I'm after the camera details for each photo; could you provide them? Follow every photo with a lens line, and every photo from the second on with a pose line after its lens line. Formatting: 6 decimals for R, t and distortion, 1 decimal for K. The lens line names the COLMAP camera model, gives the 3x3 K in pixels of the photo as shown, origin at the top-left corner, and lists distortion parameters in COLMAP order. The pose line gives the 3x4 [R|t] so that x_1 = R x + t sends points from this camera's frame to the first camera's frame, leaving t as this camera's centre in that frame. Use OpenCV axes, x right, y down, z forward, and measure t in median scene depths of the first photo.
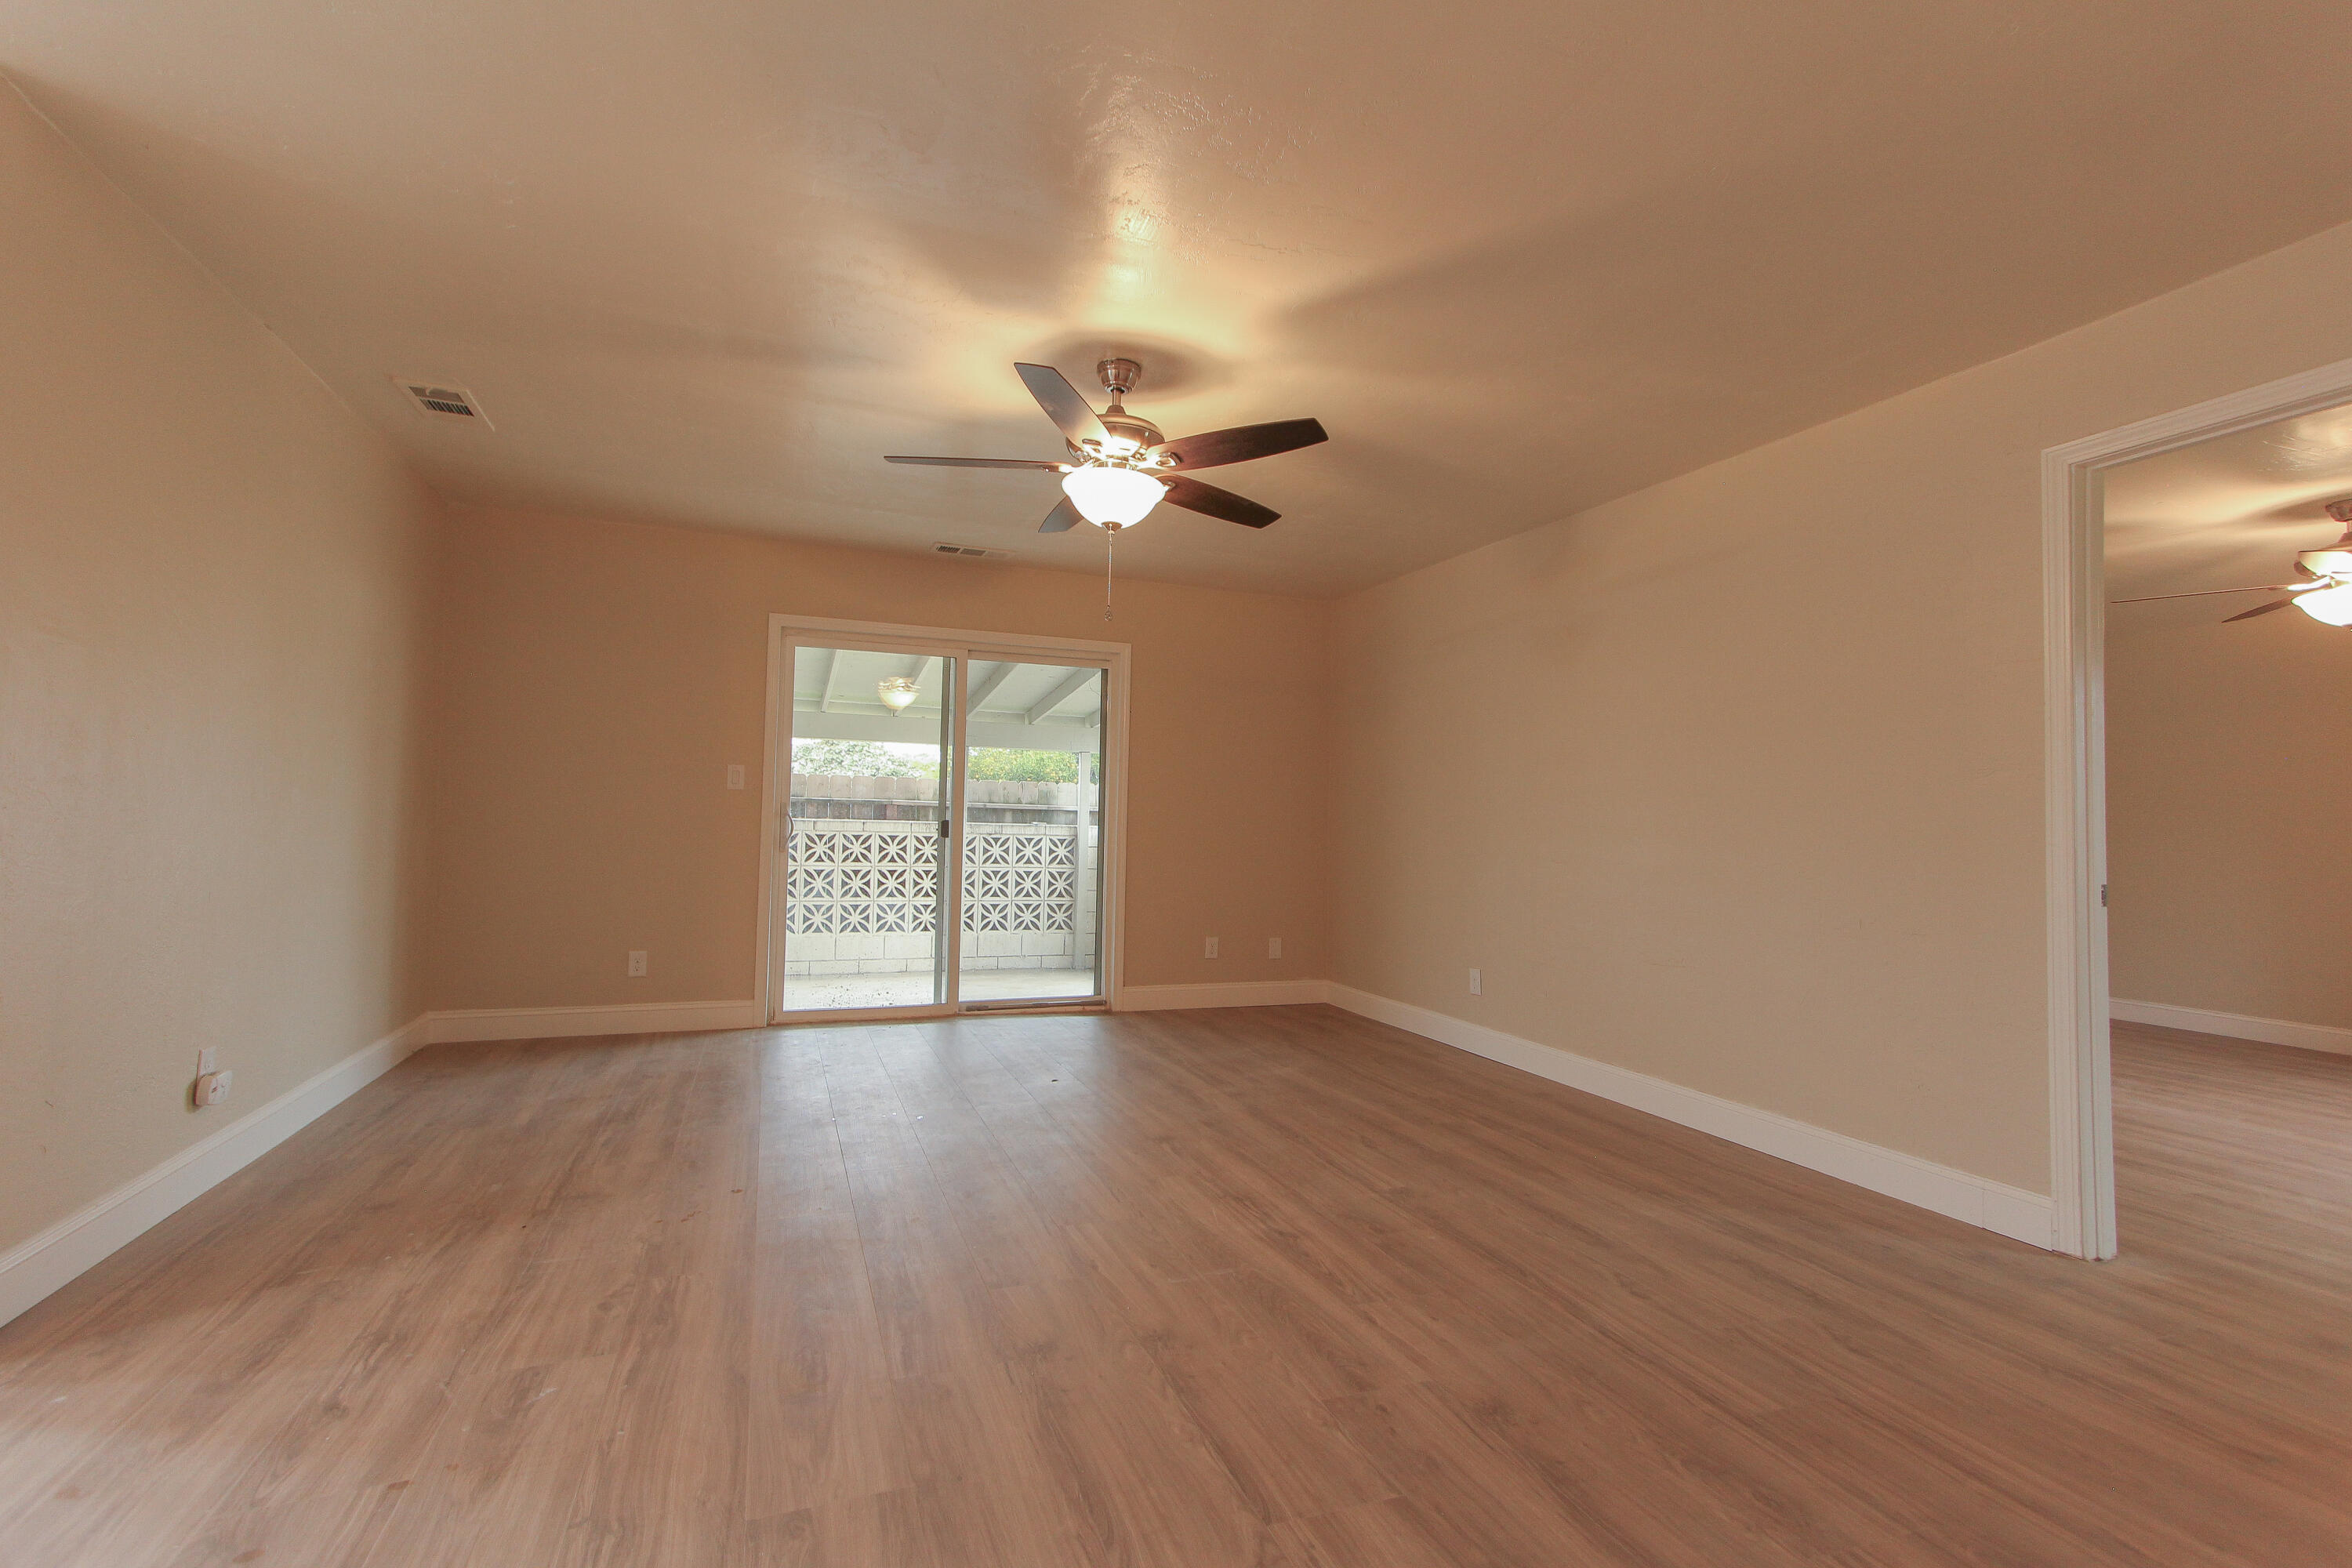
lens RADIAL K [[1054.8, 0, 1176.0], [0, 1054.8, 784.0], [0, 0, 1]] dist [0.025043, 0.000143]
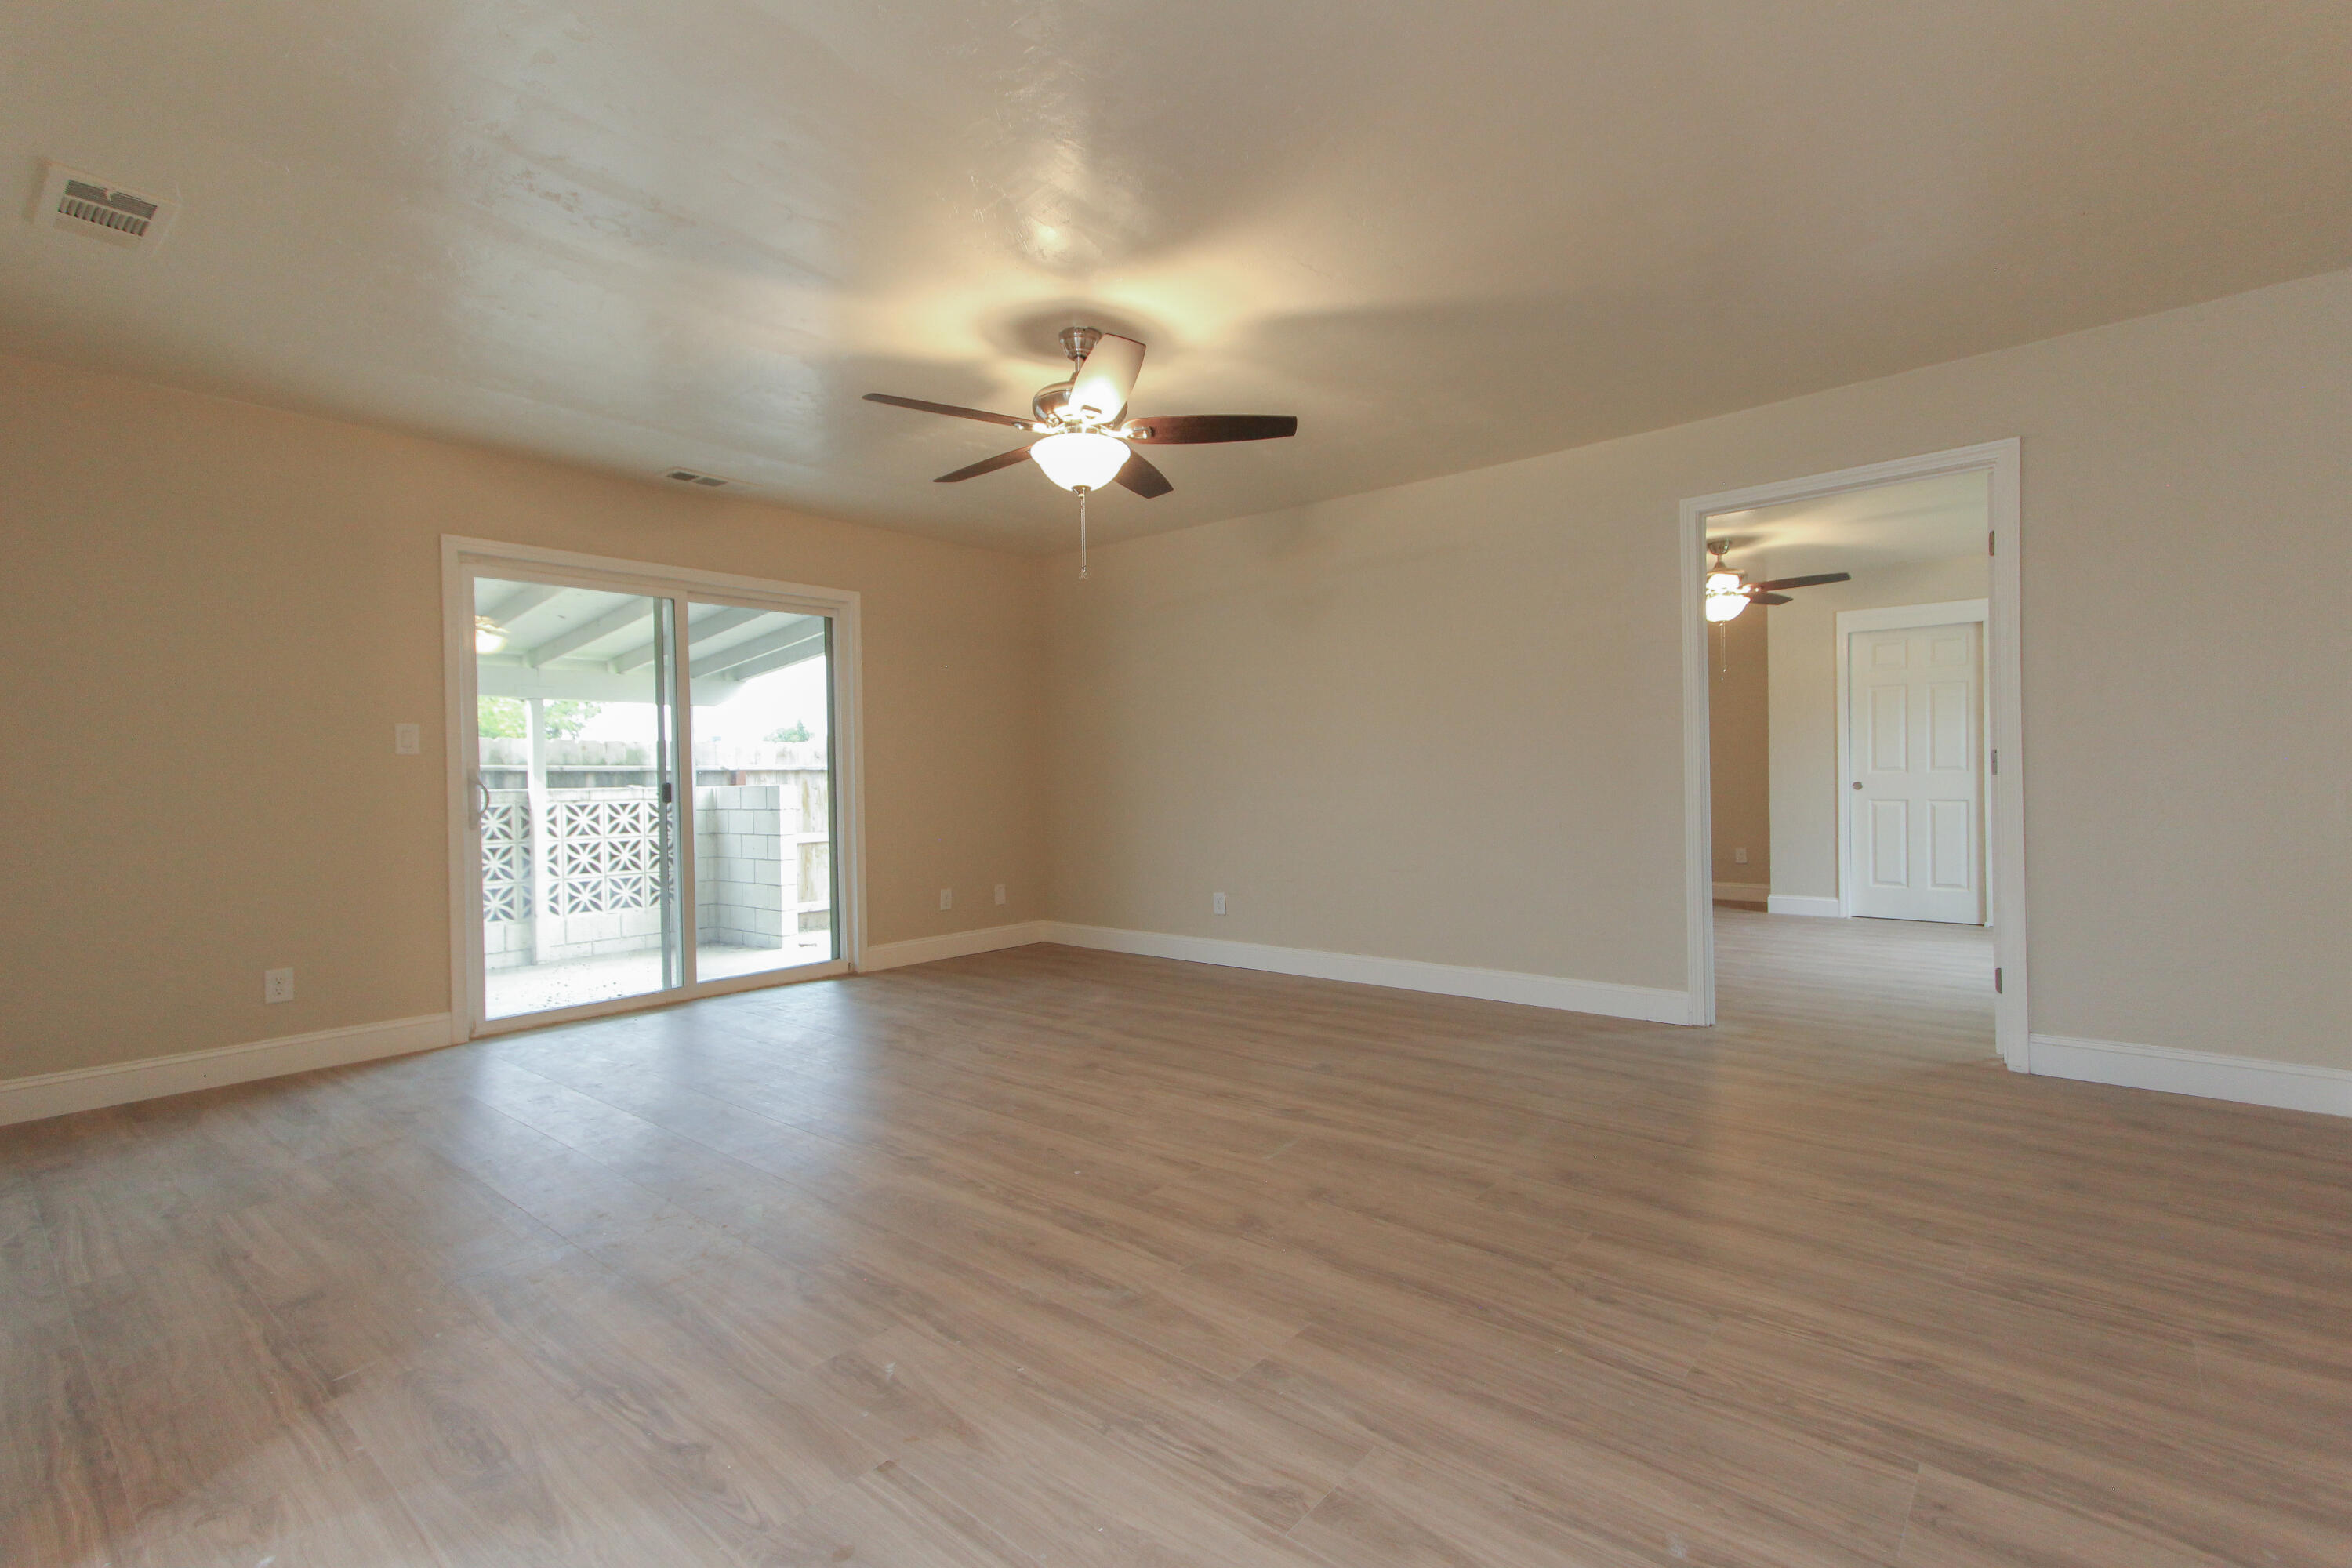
lens RADIAL K [[1054.8, 0, 1176.0], [0, 1054.8, 784.0], [0, 0, 1]] dist [0.025043, 0.000143]
pose [[0.875993, -0.040695, 0.480604, -0.306576], [0.018323, 0.998523, 0.051153, -0.003200], [-0.481976, -0.036003, 0.875444, 0.017450]]
